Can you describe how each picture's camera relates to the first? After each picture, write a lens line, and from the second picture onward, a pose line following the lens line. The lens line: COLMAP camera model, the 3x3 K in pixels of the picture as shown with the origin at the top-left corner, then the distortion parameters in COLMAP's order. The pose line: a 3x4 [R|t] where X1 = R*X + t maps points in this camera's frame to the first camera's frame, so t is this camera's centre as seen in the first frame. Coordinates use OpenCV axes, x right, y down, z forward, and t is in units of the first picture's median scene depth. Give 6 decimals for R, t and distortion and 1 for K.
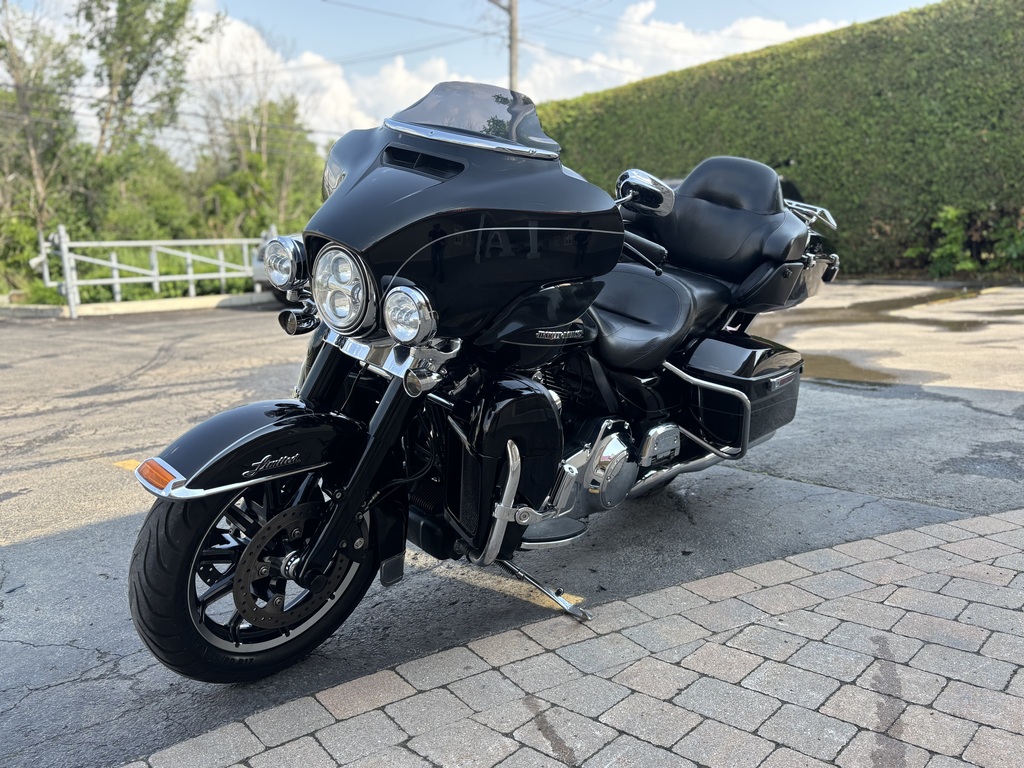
lens RADIAL K [[839.6, 0, 512.0], [0, 839.6, 384.0], [0, 0, 1]] dist [0.014674, 0.016894]
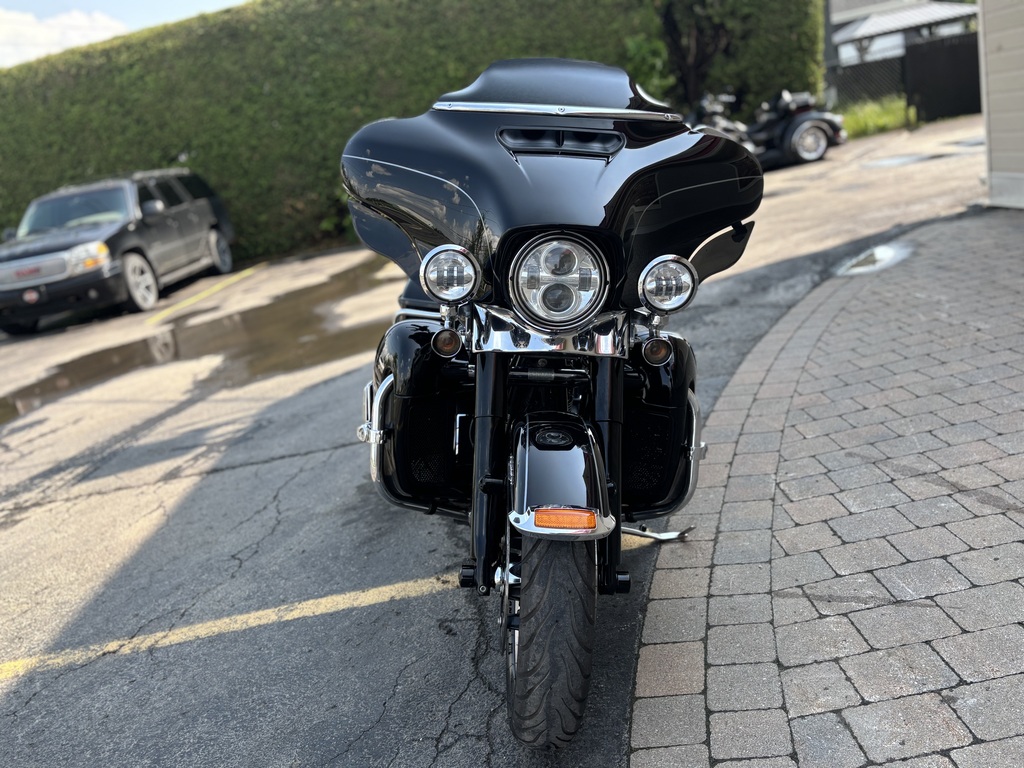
lens RADIAL K [[839.6, 0, 512.0], [0, 839.6, 384.0], [0, 0, 1]] dist [0.014674, 0.016894]
pose [[0.714876, -0.284592, 0.638718, -0.113733], [0.278843, 0.953684, 0.112840, -0.016173], [-0.641248, 0.097435, 0.761122, 0.043288]]
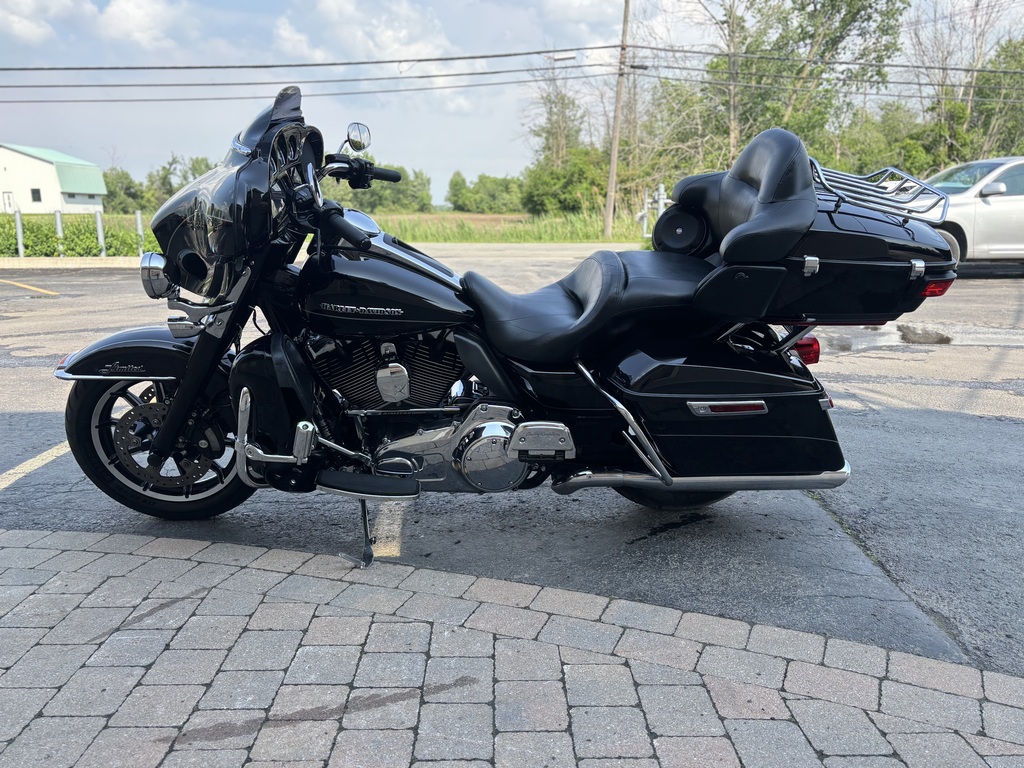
lens RADIAL K [[839.6, 0, 512.0], [0, 839.6, 384.0], [0, 0, 1]] dist [0.014674, 0.016894]
pose [[0.696240, 0.182569, -0.694203, 0.149307], [-0.147799, 0.982853, 0.110248, -0.017302], [0.702428, 0.025843, 0.711286, 0.053956]]
